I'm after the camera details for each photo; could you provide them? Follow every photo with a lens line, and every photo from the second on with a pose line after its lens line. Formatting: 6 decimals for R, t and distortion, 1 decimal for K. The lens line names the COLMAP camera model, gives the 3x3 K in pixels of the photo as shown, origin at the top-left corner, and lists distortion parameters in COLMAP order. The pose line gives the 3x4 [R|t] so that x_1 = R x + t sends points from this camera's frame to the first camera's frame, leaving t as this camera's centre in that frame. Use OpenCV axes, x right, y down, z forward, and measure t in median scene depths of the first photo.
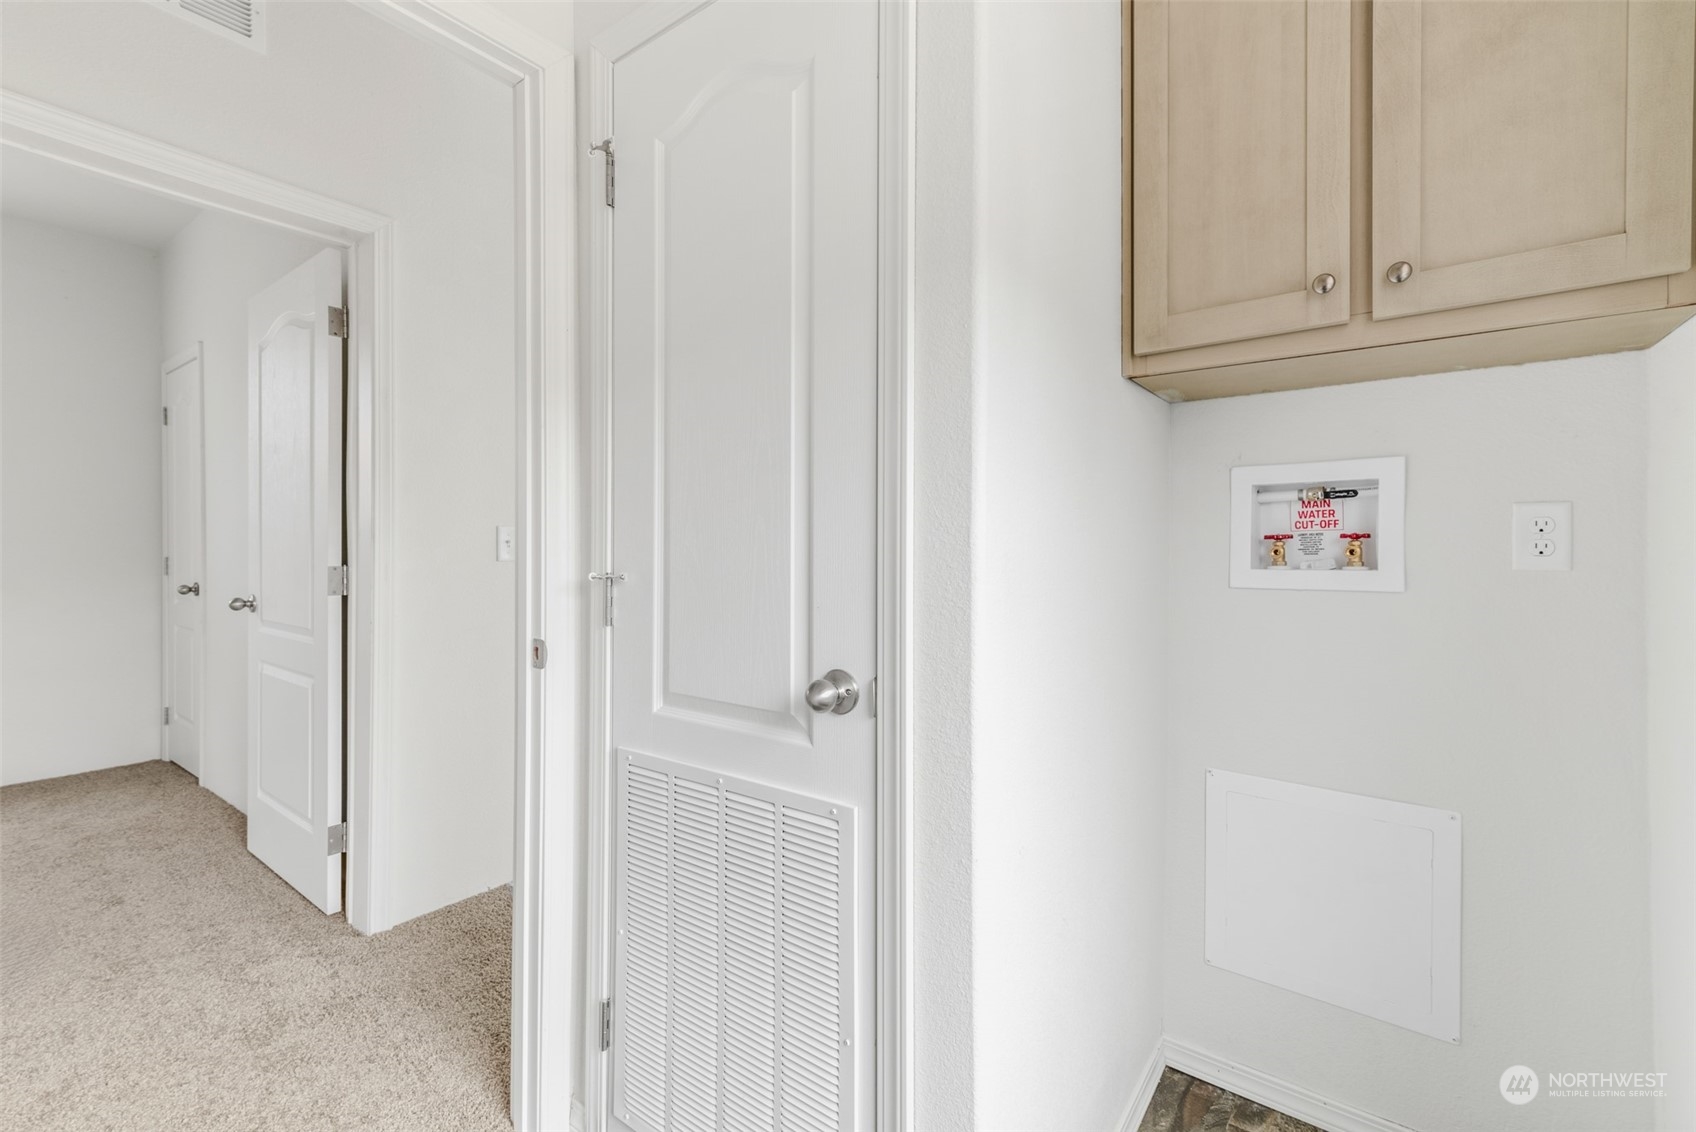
lens RADIAL K [[735.2, 0, 856.7], [0, 735.2, 546.2], [0, 0, 1]] dist [0.012709, 0.000447]
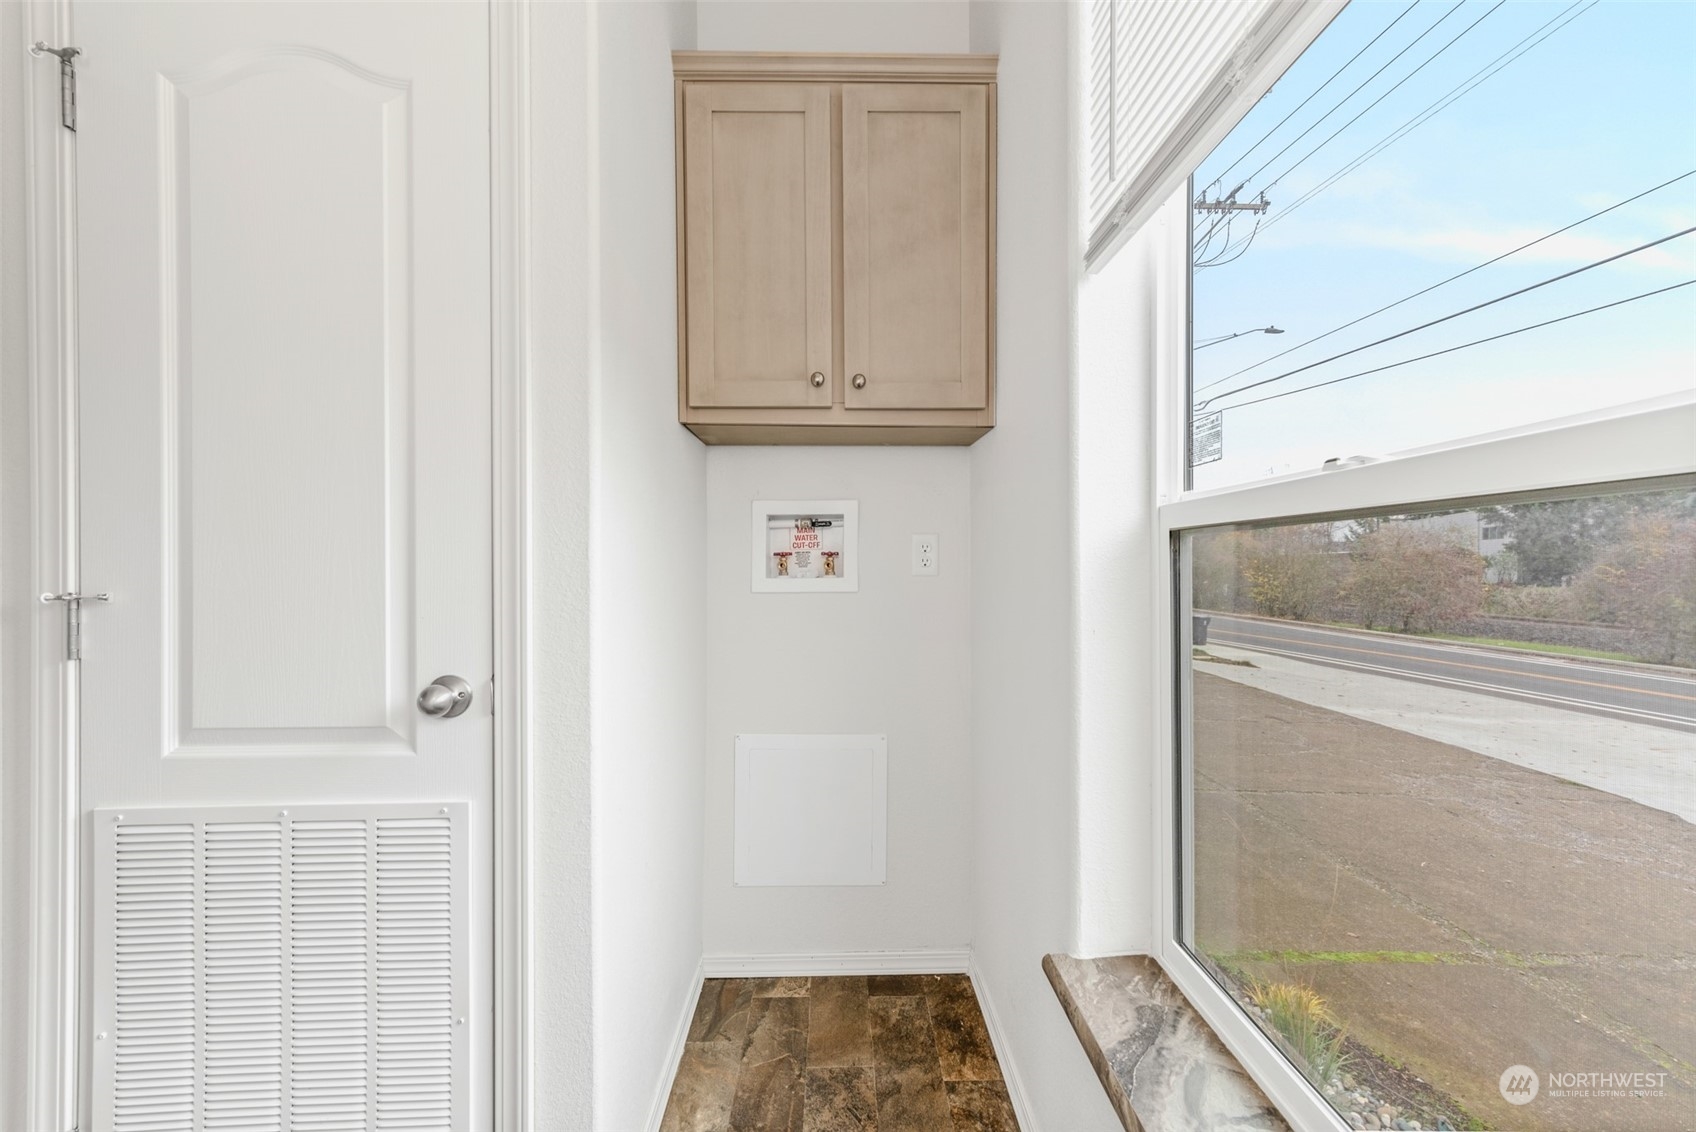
lens RADIAL K [[735.2, 0, 852.7], [0, 735.2, 562.9], [0, 0, 1]] dist [0.012709, 0.000447]
pose [[0.788895, -0.000563, 0.614527, -0.173831], [0.001879, 0.999997, -0.001496, 0.007085], [-0.614525, 0.002335, 0.788894, -0.153771]]
